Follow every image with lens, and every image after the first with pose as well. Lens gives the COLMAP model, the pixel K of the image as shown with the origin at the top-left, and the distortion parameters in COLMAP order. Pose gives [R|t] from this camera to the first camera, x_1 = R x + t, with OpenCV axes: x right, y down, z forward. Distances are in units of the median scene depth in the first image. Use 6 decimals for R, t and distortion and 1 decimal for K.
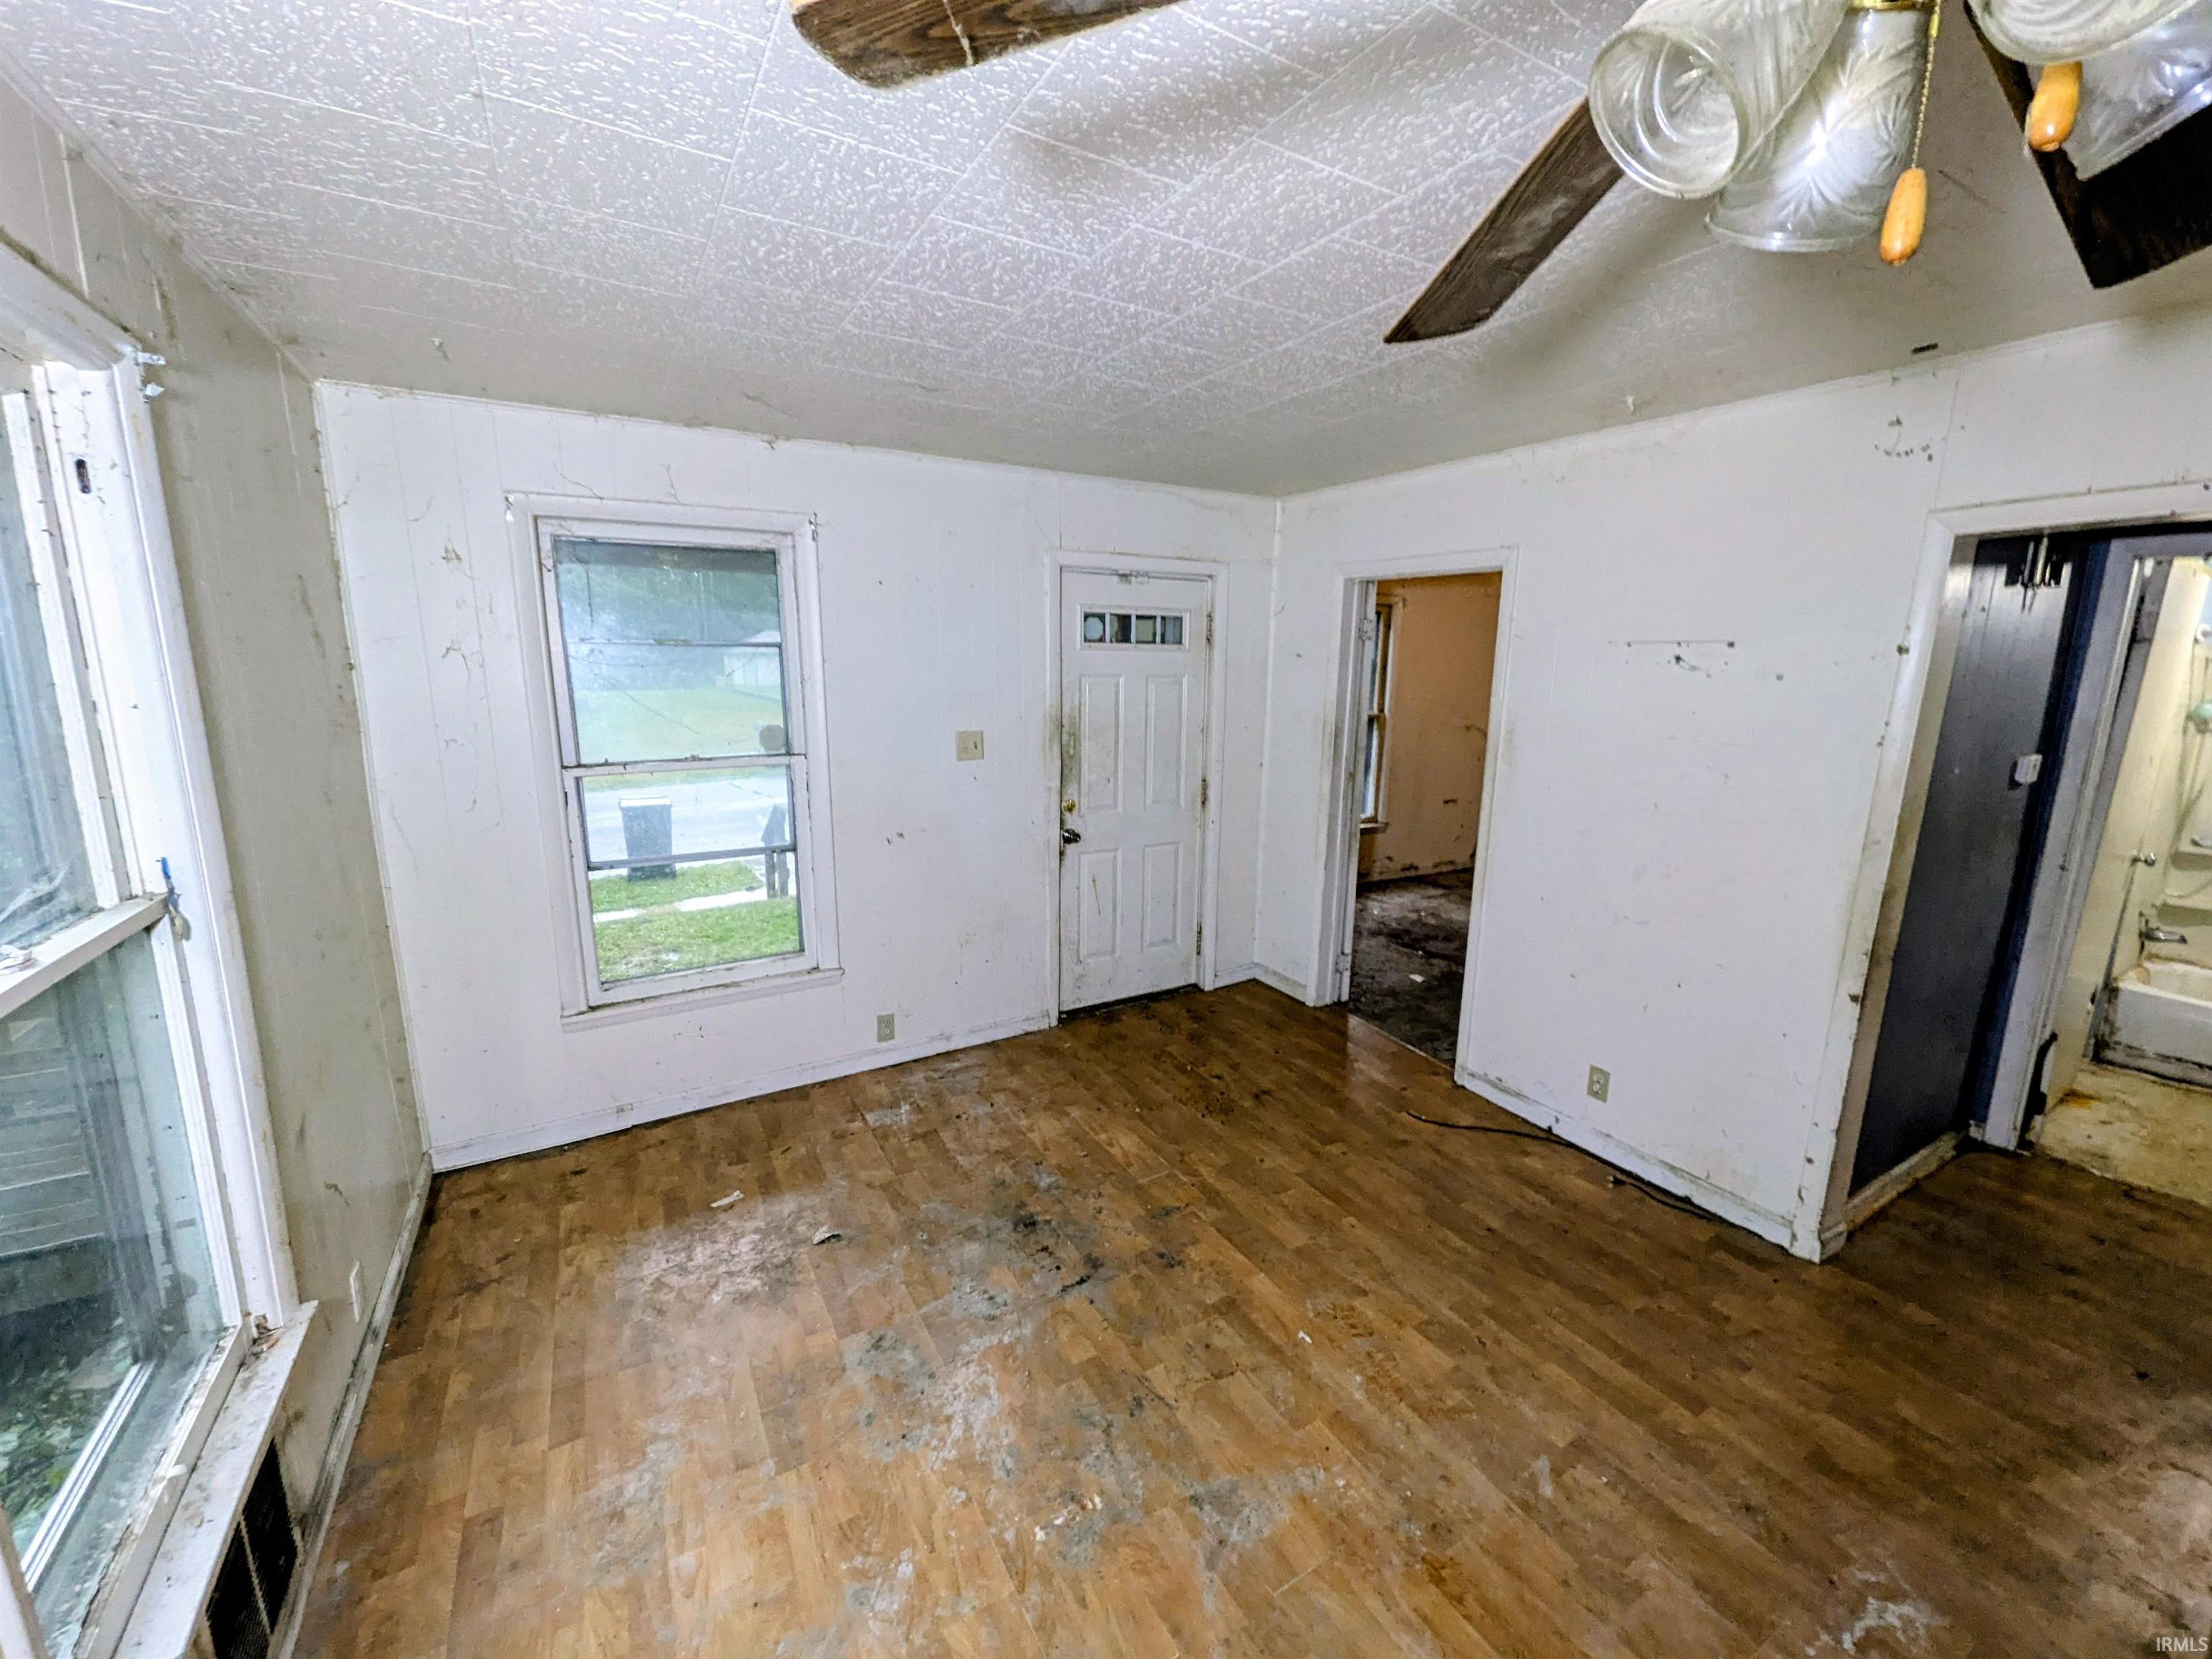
lens RADIAL K [[881.2, 0, 1105.1], [0, 881.2, 825.5], [0, 0, 1]] dist [0.002908, 0.000292]
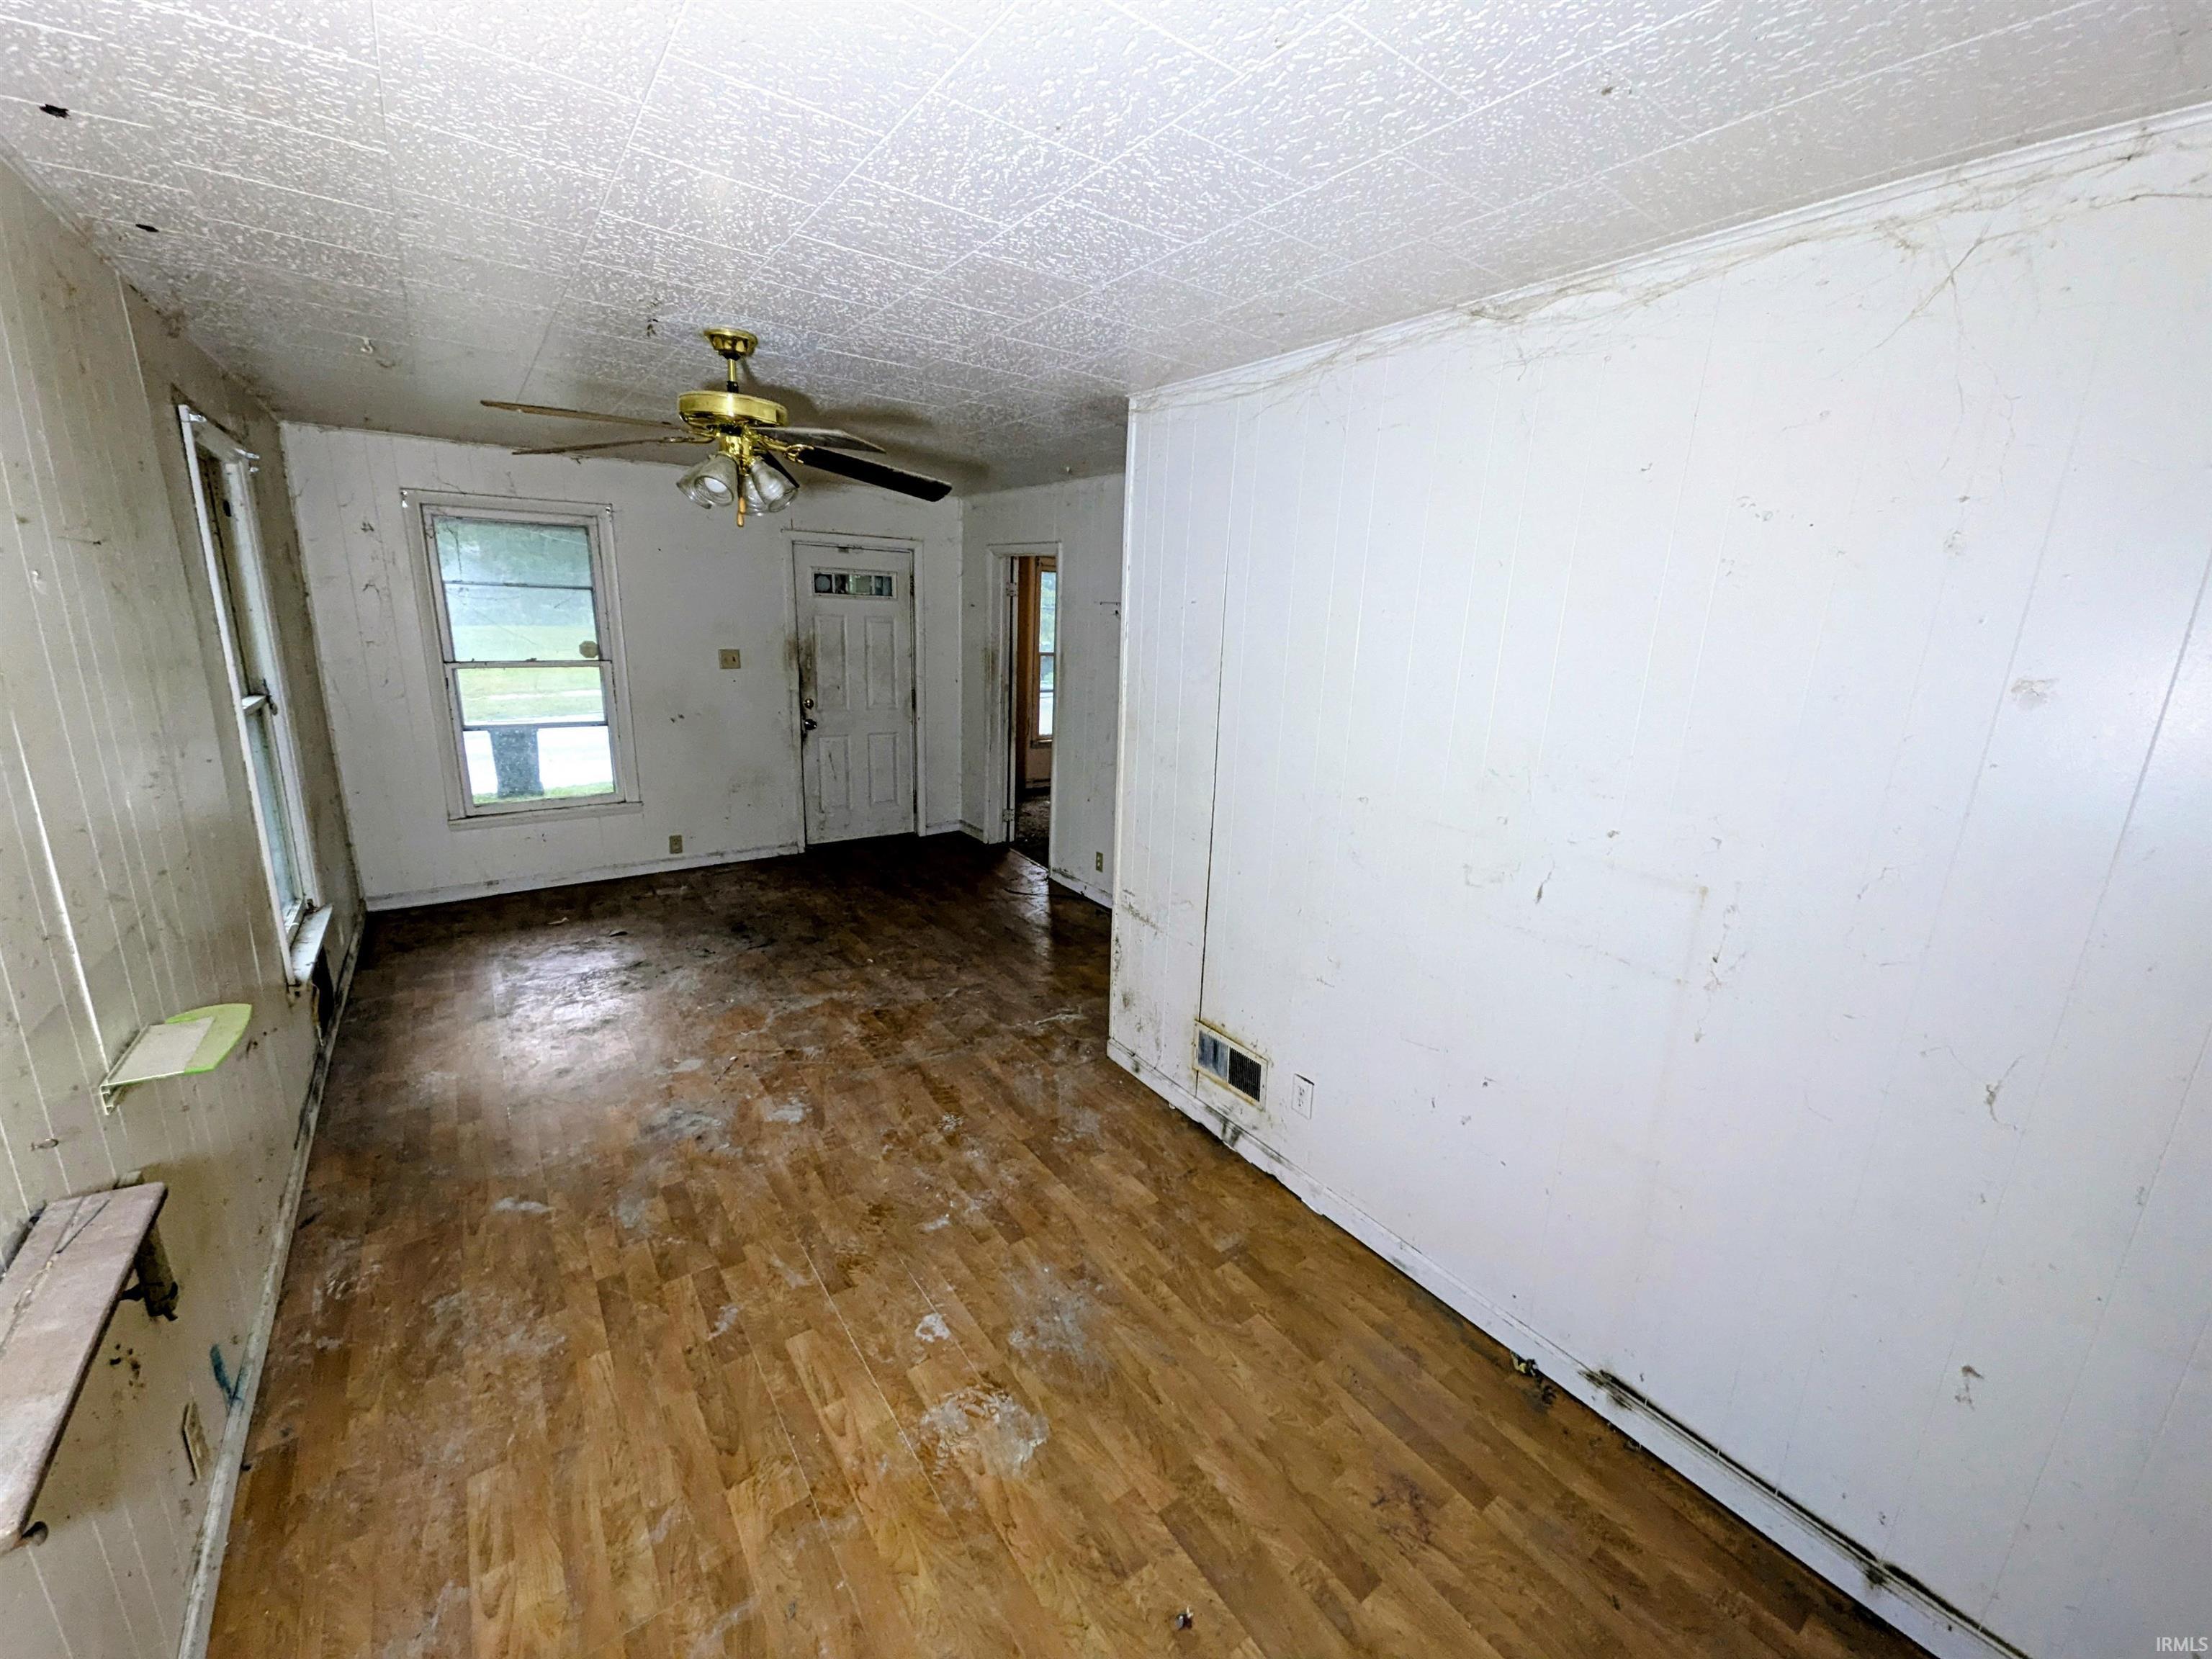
lens RADIAL K [[881.2, 0, 1112.3], [0, 881.2, 827.9], [0, 0, 1]] dist [0.002908, 0.000292]
pose [[0.993960, 0.001001, 0.109737, 0.391156], [-0.007149, 0.998425, 0.055646, 0.128729], [-0.109508, -0.056095, 0.992402, -0.697316]]
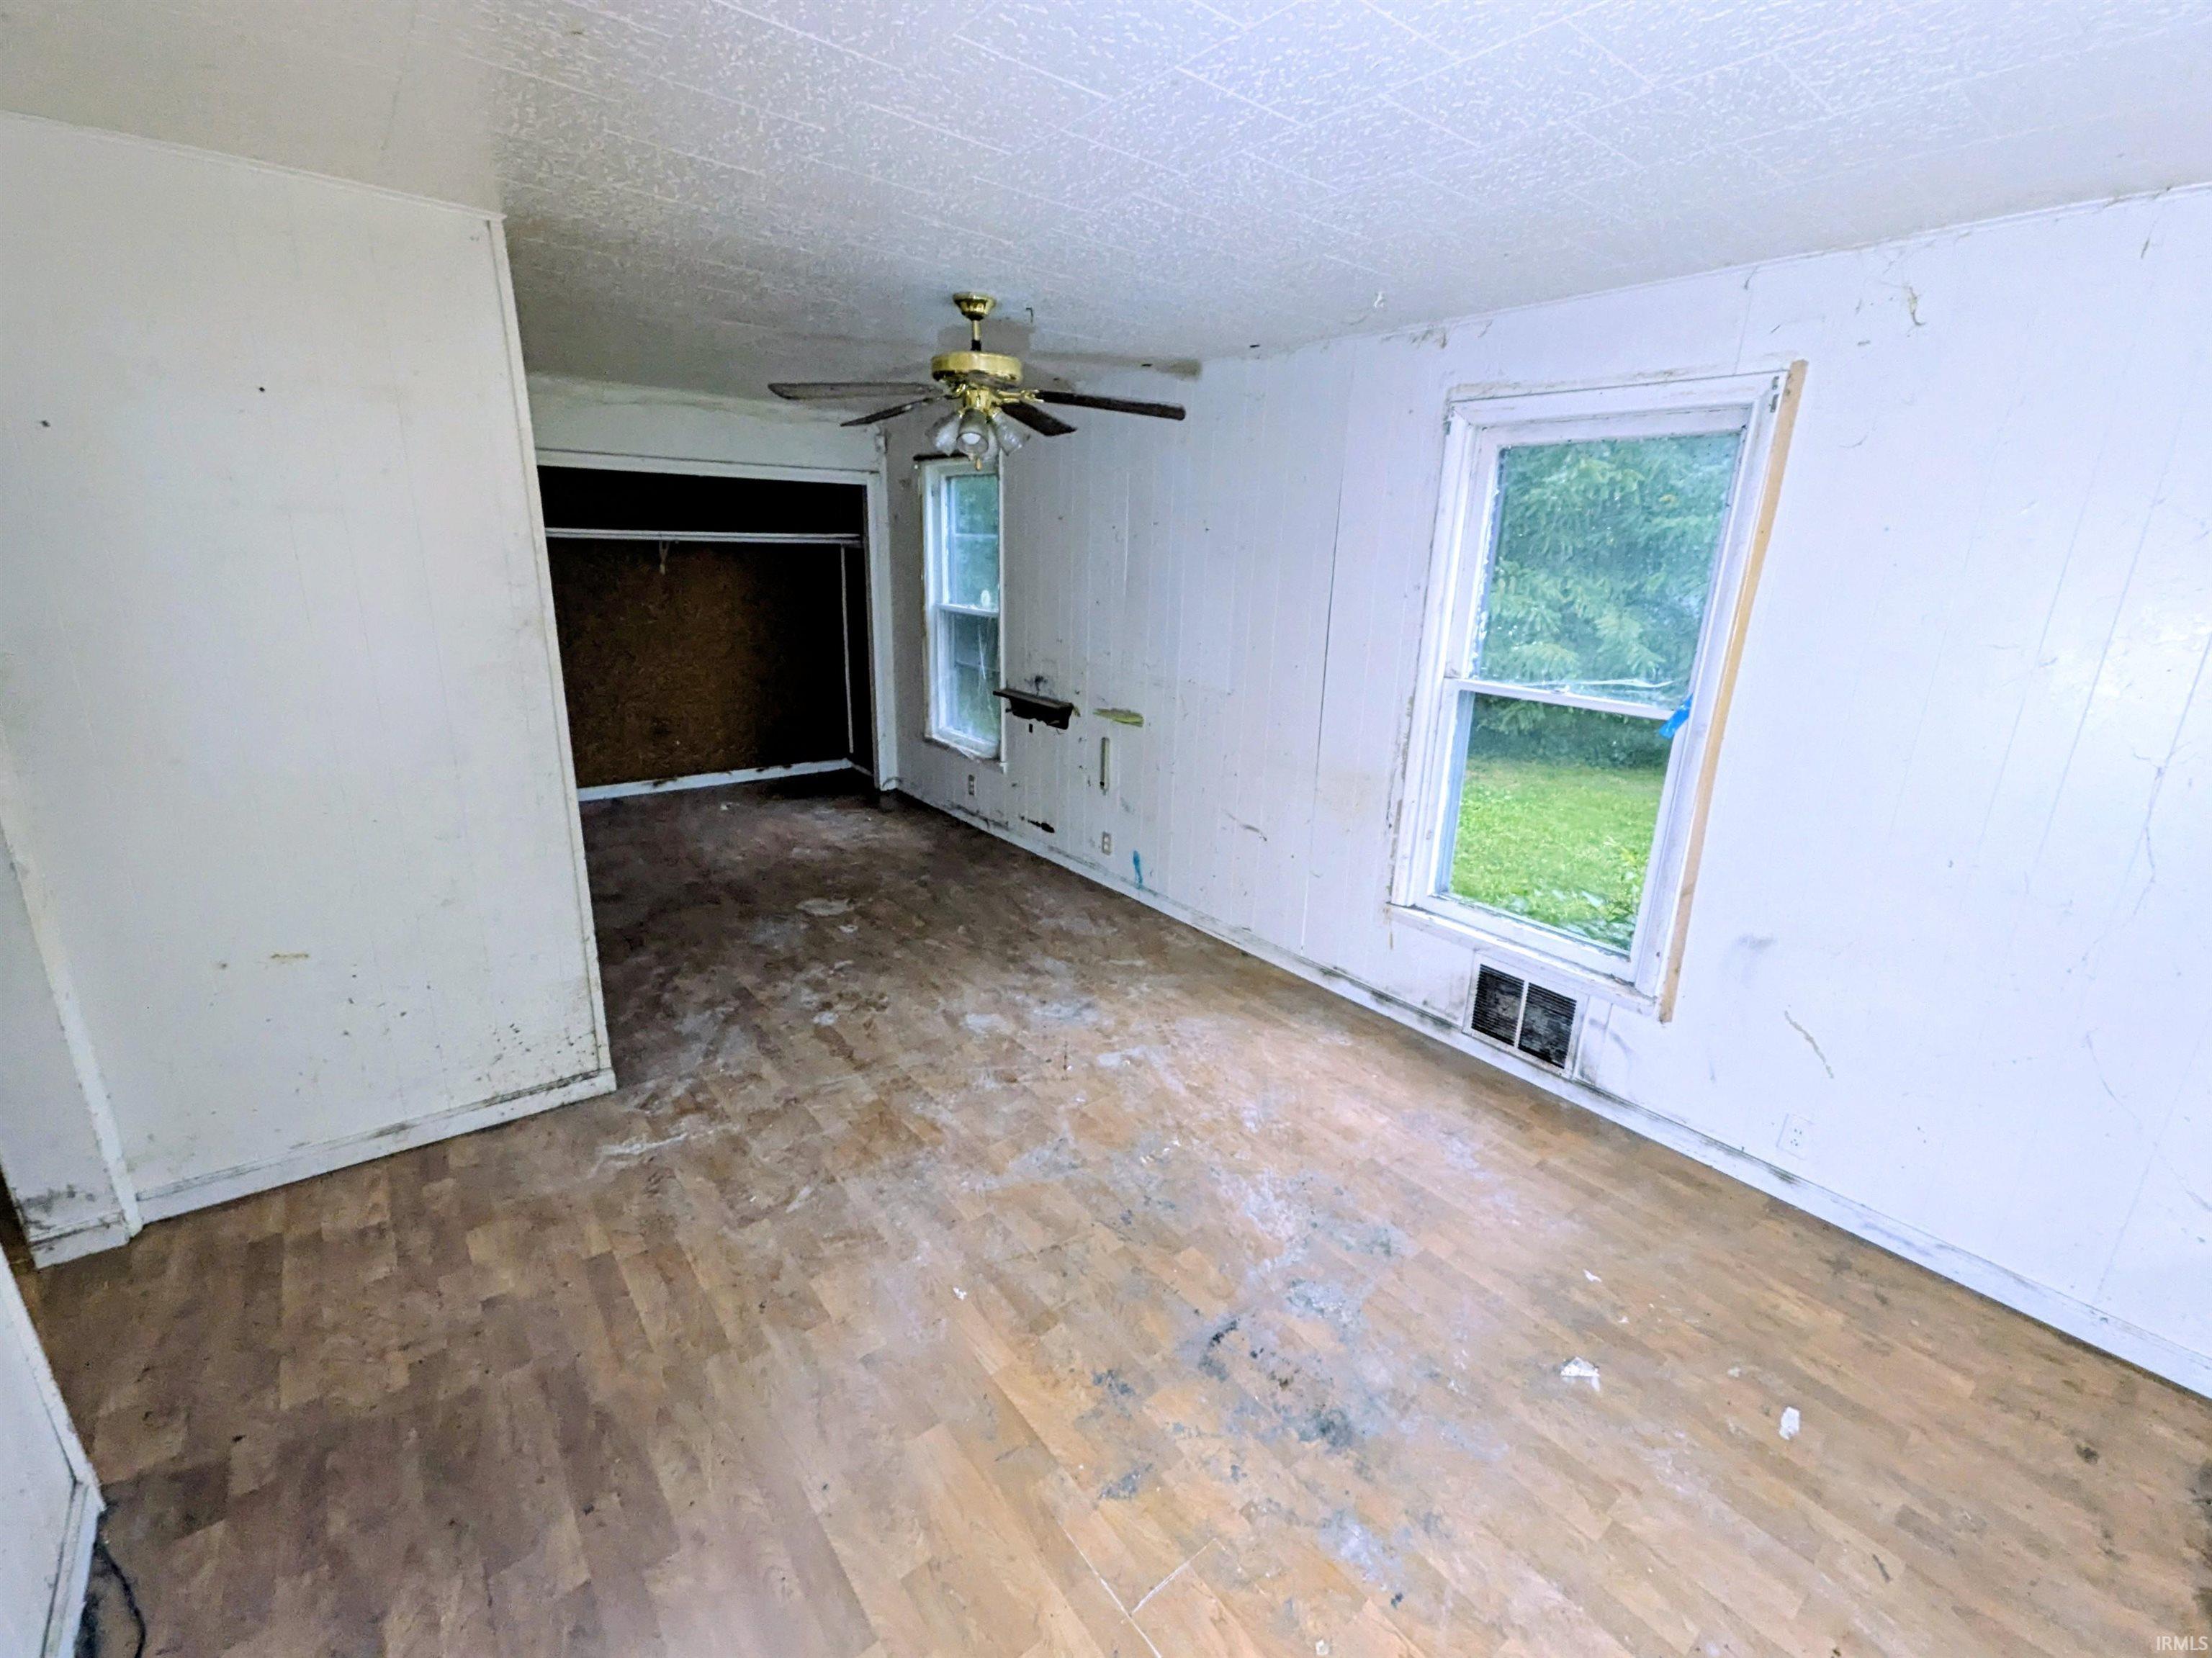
lens RADIAL K [[948.1, 0, 1107.3], [0, 948.1, 828.2], [0, 0, 1]] dist [0.000256, 0.000124]
pose [[-0.988217, 0.002169, -0.153047, 0.162340], [-0.069267, 0.885317, 0.459800, -0.231267], [0.136493, 0.464983, -0.874734, 1.203211]]
